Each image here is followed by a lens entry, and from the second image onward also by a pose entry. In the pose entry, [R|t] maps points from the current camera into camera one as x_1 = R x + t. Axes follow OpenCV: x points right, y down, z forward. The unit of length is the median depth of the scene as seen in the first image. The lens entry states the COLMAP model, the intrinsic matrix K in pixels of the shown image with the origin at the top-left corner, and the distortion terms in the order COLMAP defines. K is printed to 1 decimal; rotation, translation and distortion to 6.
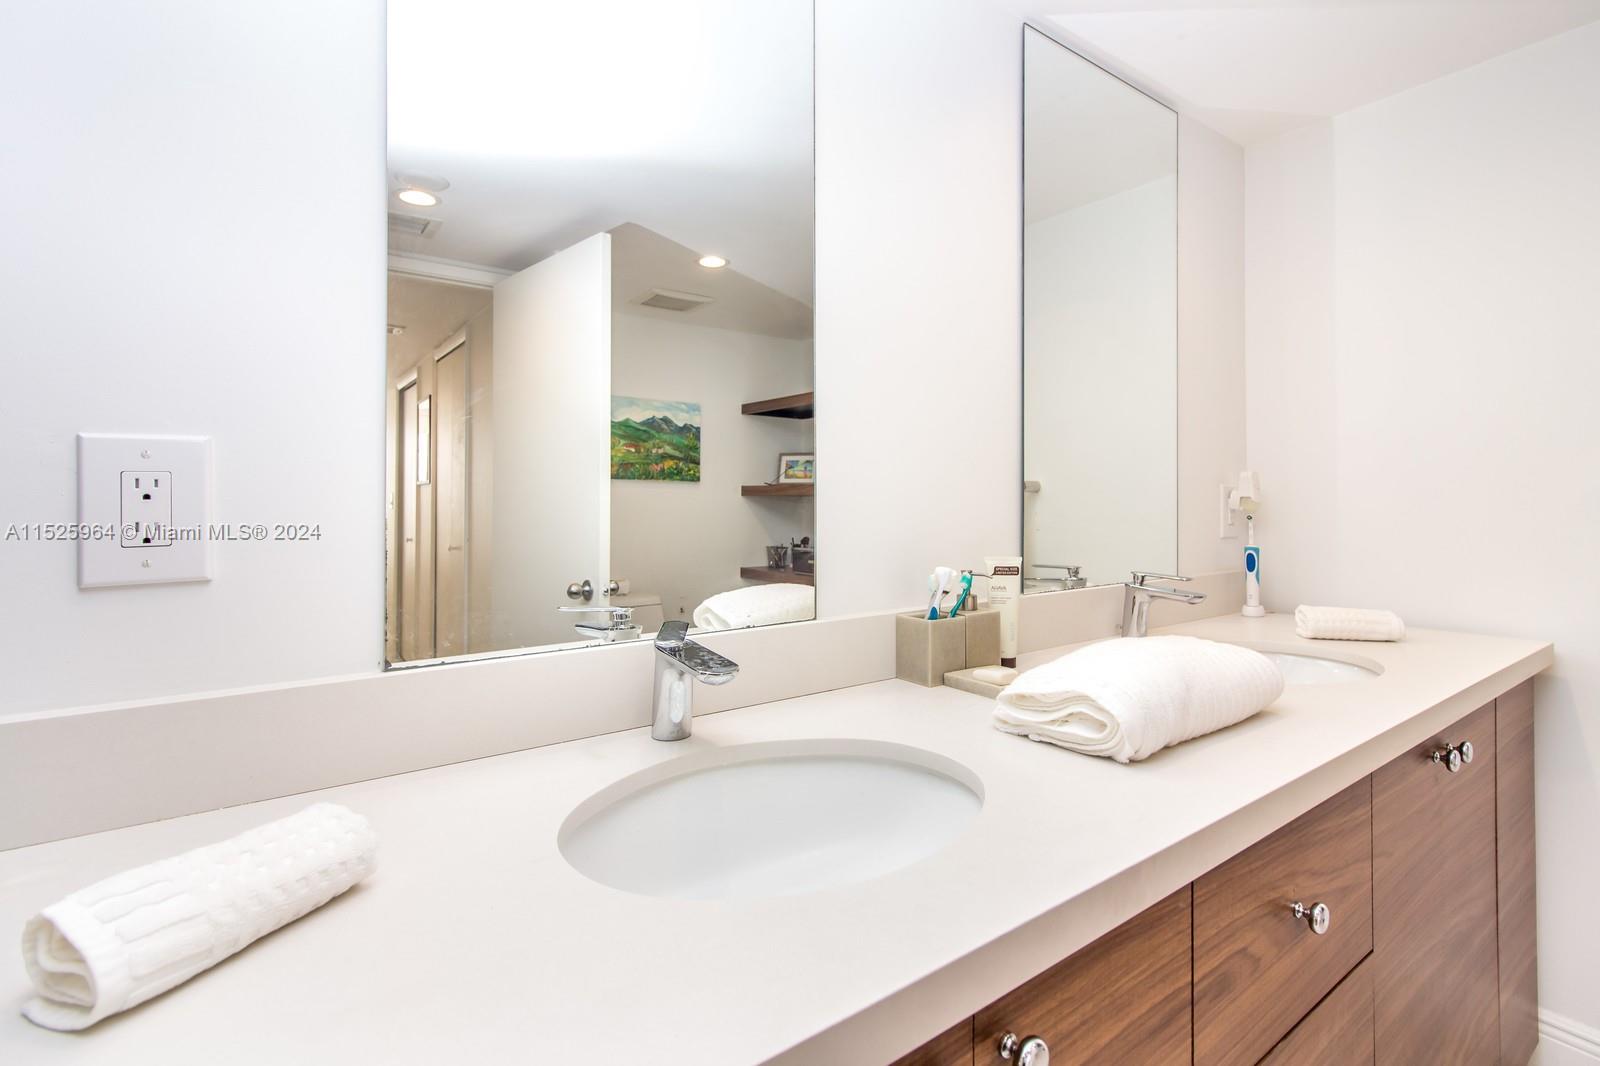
lens RADIAL K [[745.4, 0, 799.6], [0, 745.4, 517.0], [0, 0, 1]] dist [0.001566, 0.000101]
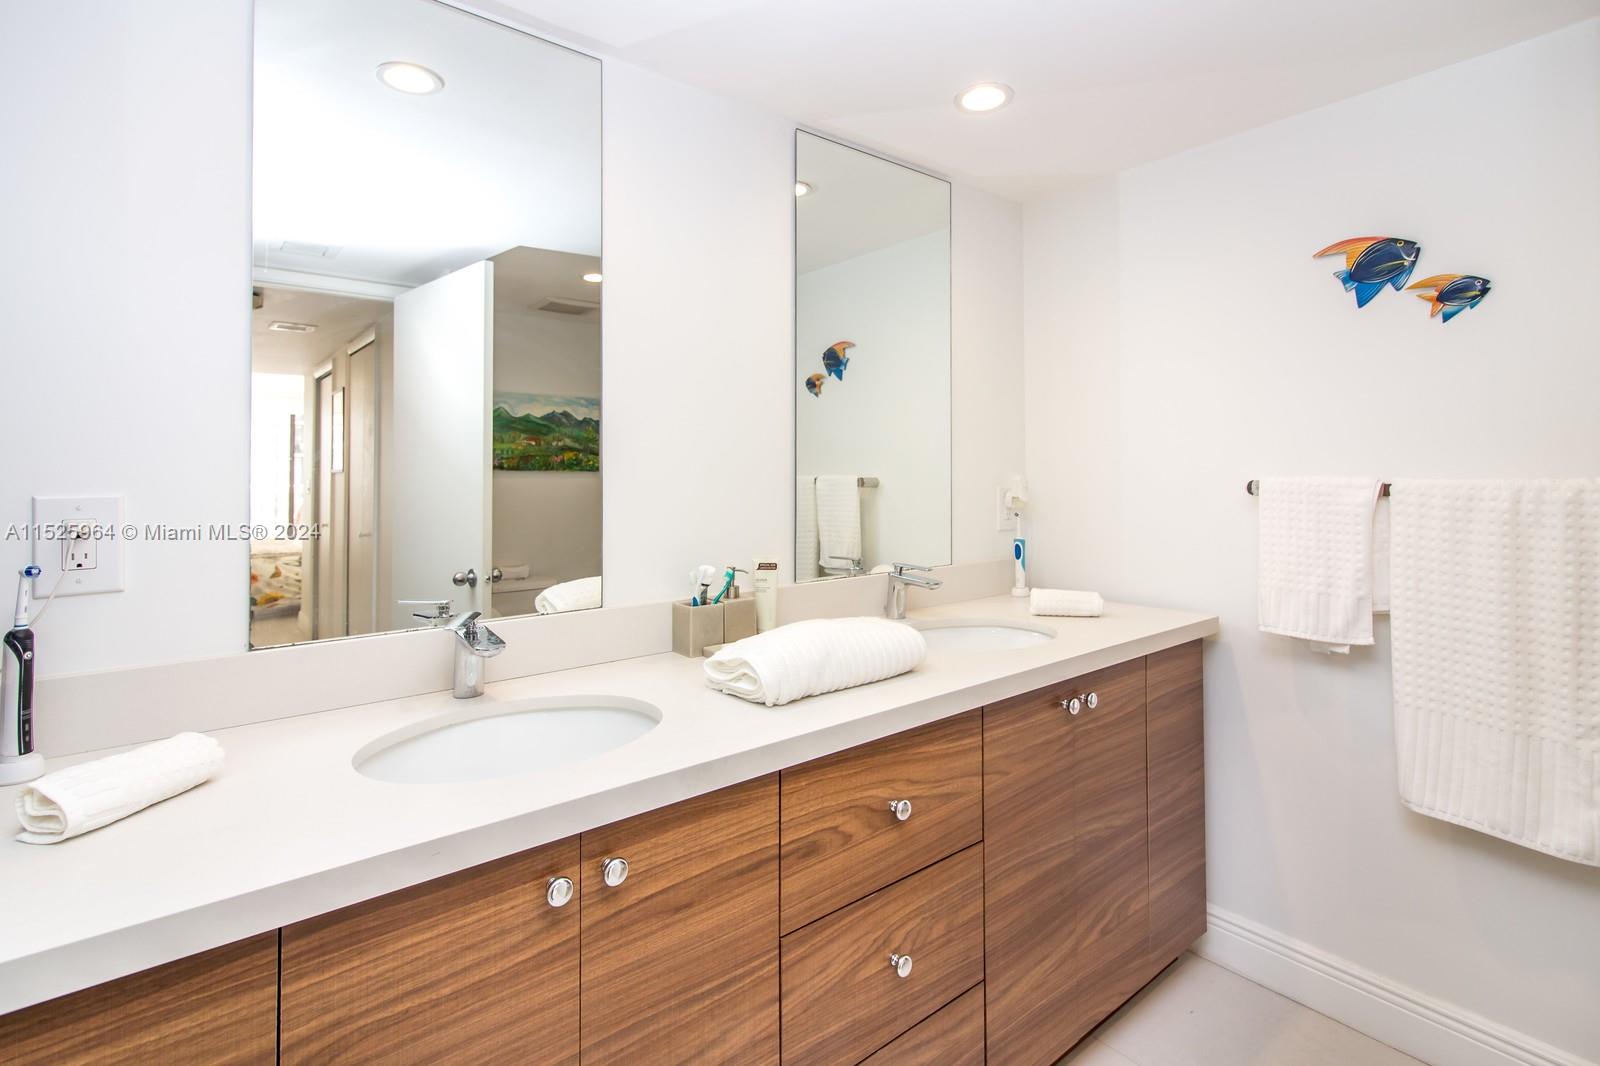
lens RADIAL K [[773.3, 0, 795.6], [0, 773.3, 481.0], [0, 0, 1]] dist [-0.001885, -0.000885]
pose [[0.998939, -0.004181, 0.045856, 0.211808], [0.004565, 0.999955, -0.008276, -0.050797], [-0.045820, 0.008477, 0.998914, -0.264710]]
